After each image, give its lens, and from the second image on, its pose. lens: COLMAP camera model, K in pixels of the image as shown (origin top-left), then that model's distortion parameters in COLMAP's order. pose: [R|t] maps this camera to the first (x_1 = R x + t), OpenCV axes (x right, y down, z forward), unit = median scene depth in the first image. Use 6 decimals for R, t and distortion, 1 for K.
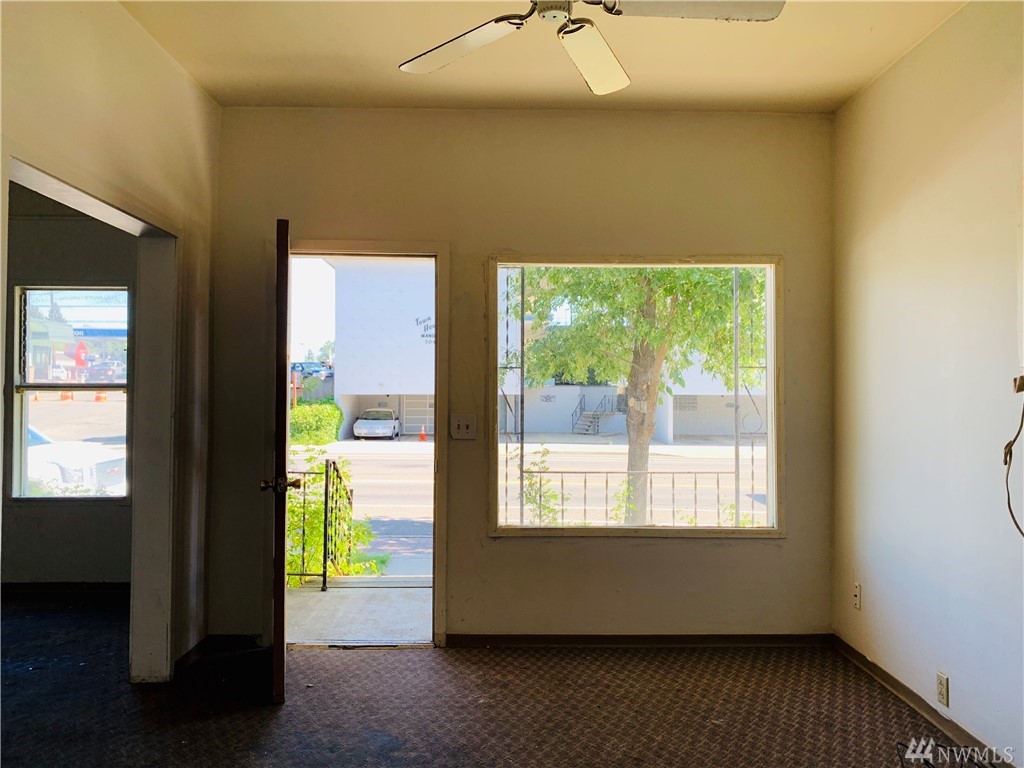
lens RADIAL K [[784.4, 0, 504.4], [0, 784.4, 379.3], [0, 0, 1]] dist [0.016372, -0.005643]
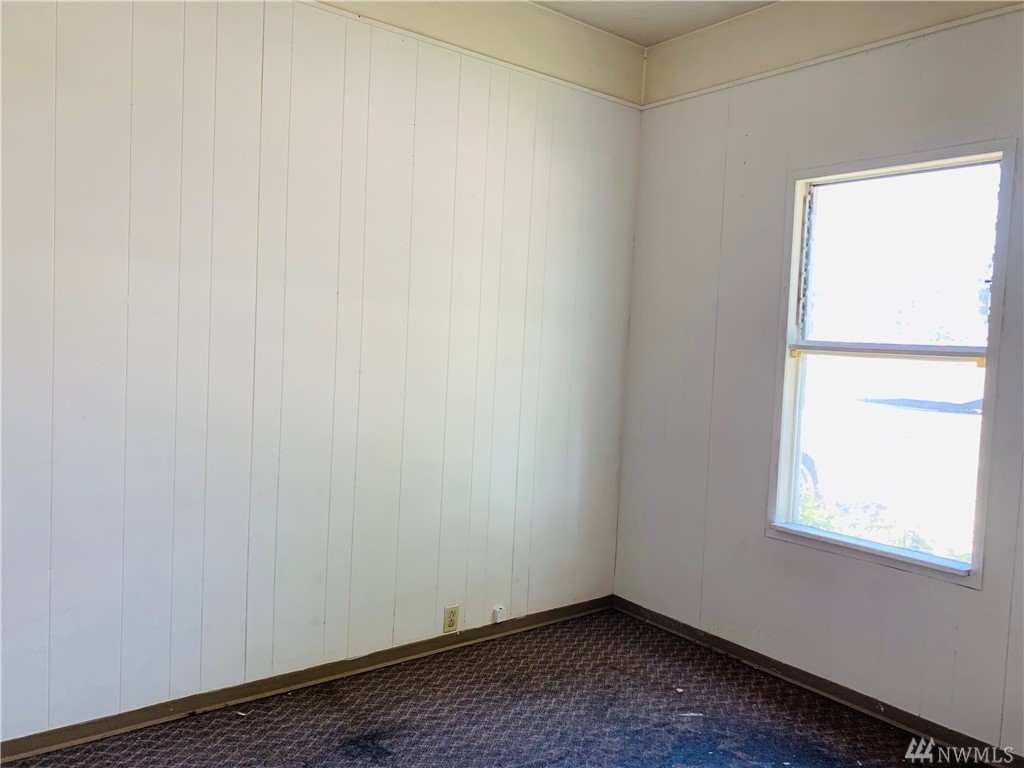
lens RADIAL K [[784.4, 0, 506.5], [0, 784.4, 379.2], [0, 0, 1]] dist [0.016372, -0.005643]
pose [[0.620114, 0.068185, -0.781543, -0.273707], [-0.029330, 0.997534, 0.063757, 0.002276], [0.783963, -0.016614, 0.620585, 0.443228]]
